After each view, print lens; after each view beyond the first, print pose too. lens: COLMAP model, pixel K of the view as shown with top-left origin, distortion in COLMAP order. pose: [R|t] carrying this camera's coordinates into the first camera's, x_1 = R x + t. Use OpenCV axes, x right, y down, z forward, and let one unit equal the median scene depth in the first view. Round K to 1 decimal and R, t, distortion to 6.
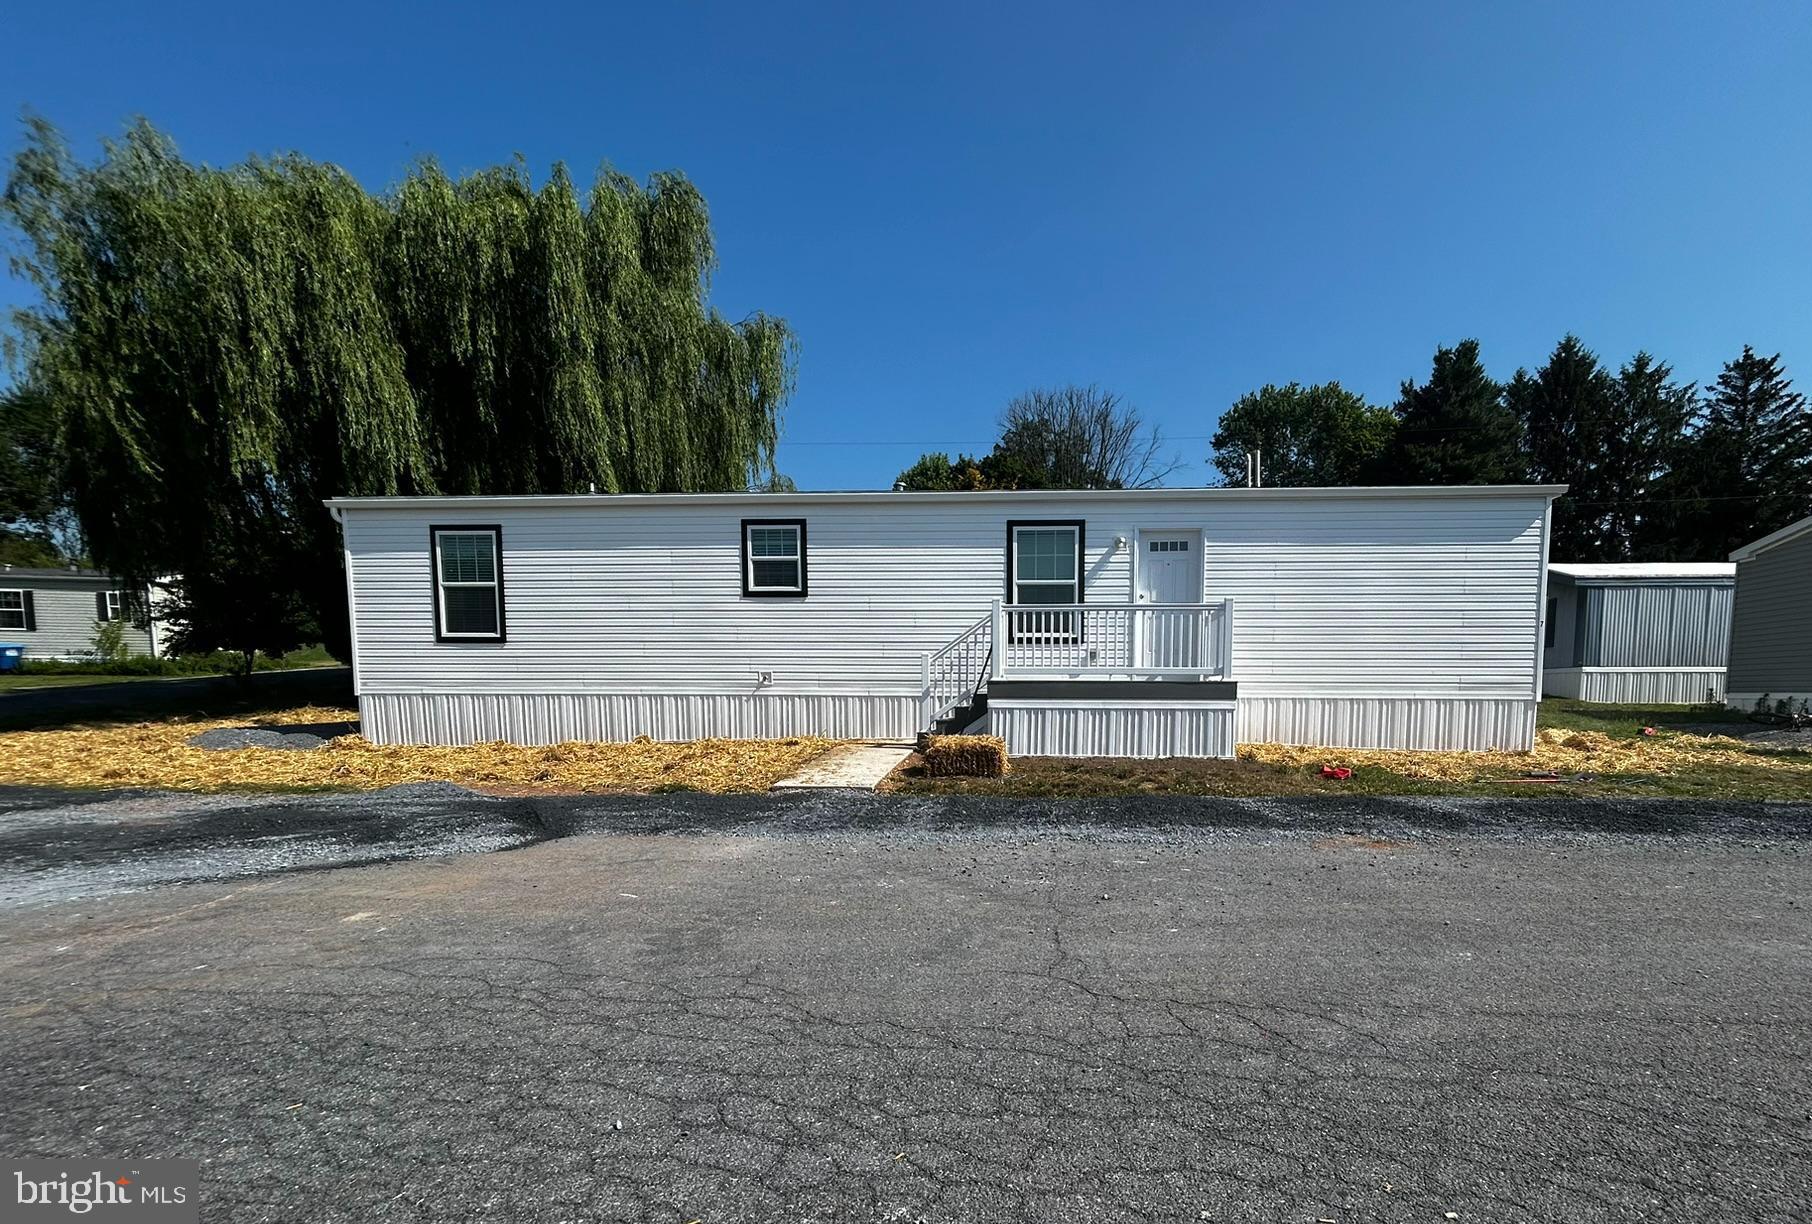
lens RADIAL K [[830.2, 0, 905.1], [0, 830.2, 762.5], [0, 0, 1]] dist [0.011606, -0.021363]
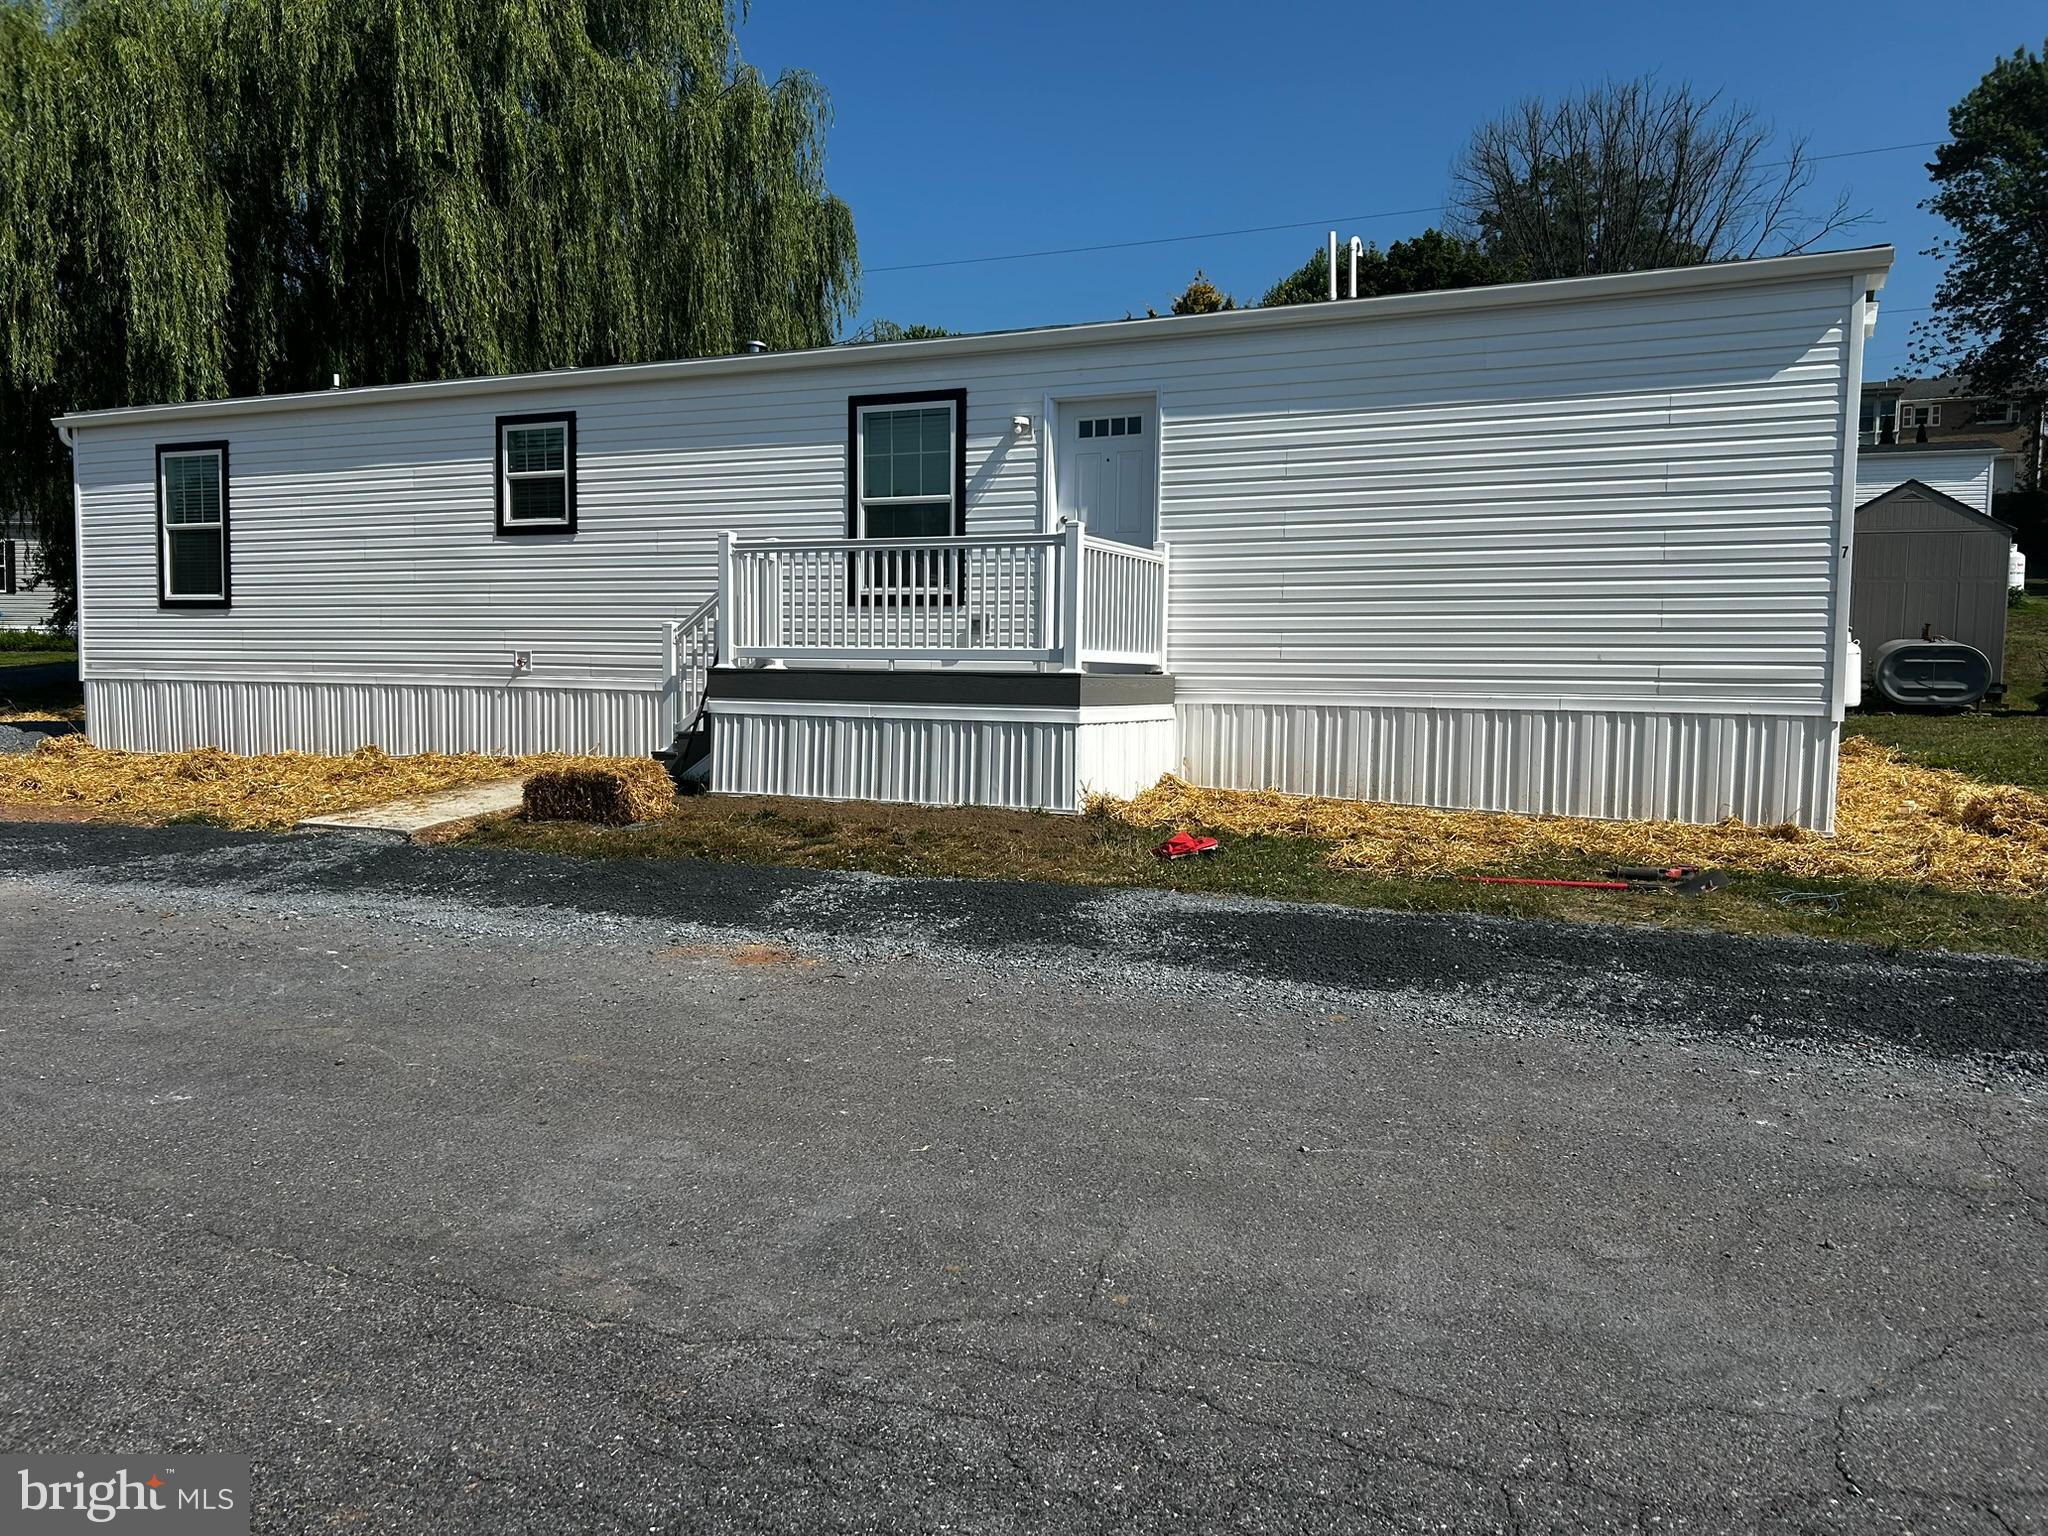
lens RADIAL K [[1536.9, 0, 1030.4], [0, 1536.9, 771.0], [0, 0, 1]] dist [0.082268, -0.122068]
pose [[0.929142, 0.031921, -0.368343, 0.644238], [-0.043413, 0.998794, -0.022952, -0.007001], [0.367166, 0.037316, 0.929407, 0.039281]]
